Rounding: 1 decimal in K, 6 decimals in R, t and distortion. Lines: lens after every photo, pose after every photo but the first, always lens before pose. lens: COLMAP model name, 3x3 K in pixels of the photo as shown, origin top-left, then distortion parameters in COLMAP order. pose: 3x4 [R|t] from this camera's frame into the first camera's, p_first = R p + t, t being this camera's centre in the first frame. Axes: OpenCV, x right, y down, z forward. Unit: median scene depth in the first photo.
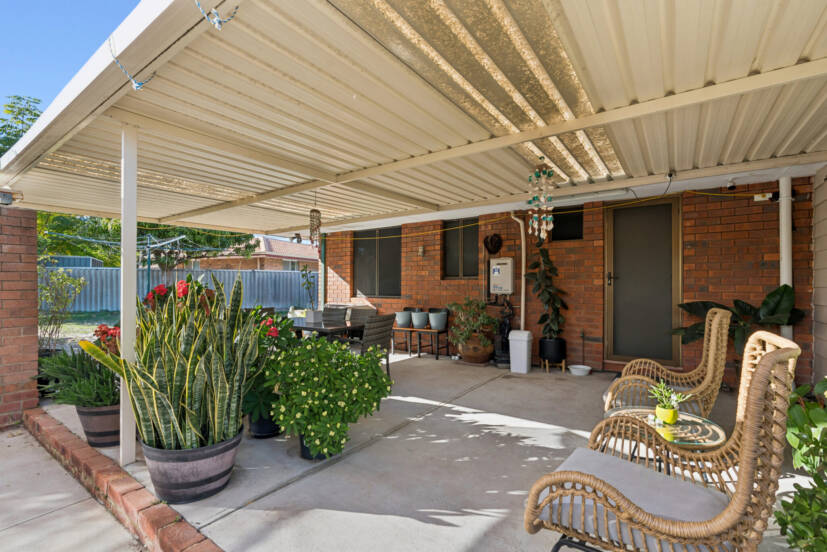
lens RADIAL K [[373.8, 0, 412.8], [0, 373.8, 282.9], [0, 0, 1]] dist [0.001036, 0.000632]
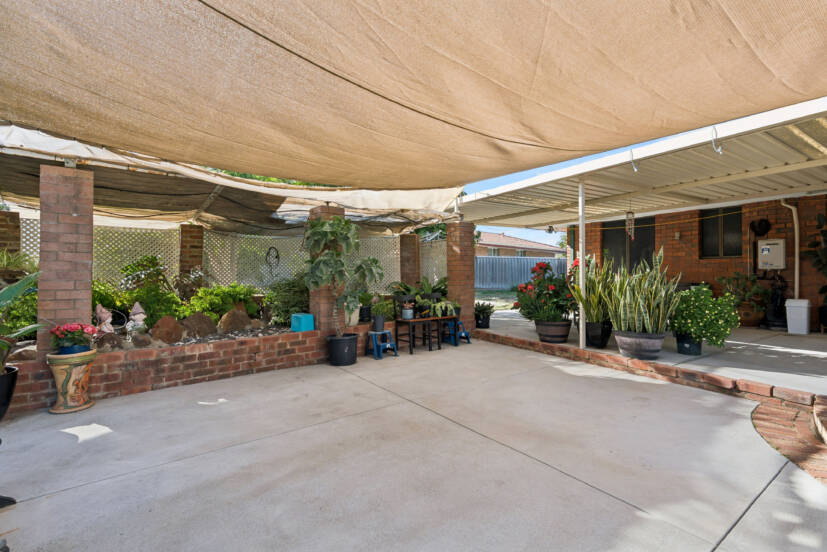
lens RADIAL K [[373.8, 0, 411.4], [0, 373.8, 269.9], [0, 0, 1]] dist [0.001036, 0.000632]
pose [[0.925068, -0.007753, -0.379722, -0.364518], [0.008418, 0.999965, 0.000091, 0.020771], [0.379708, -0.003280, 0.925101, -0.527783]]
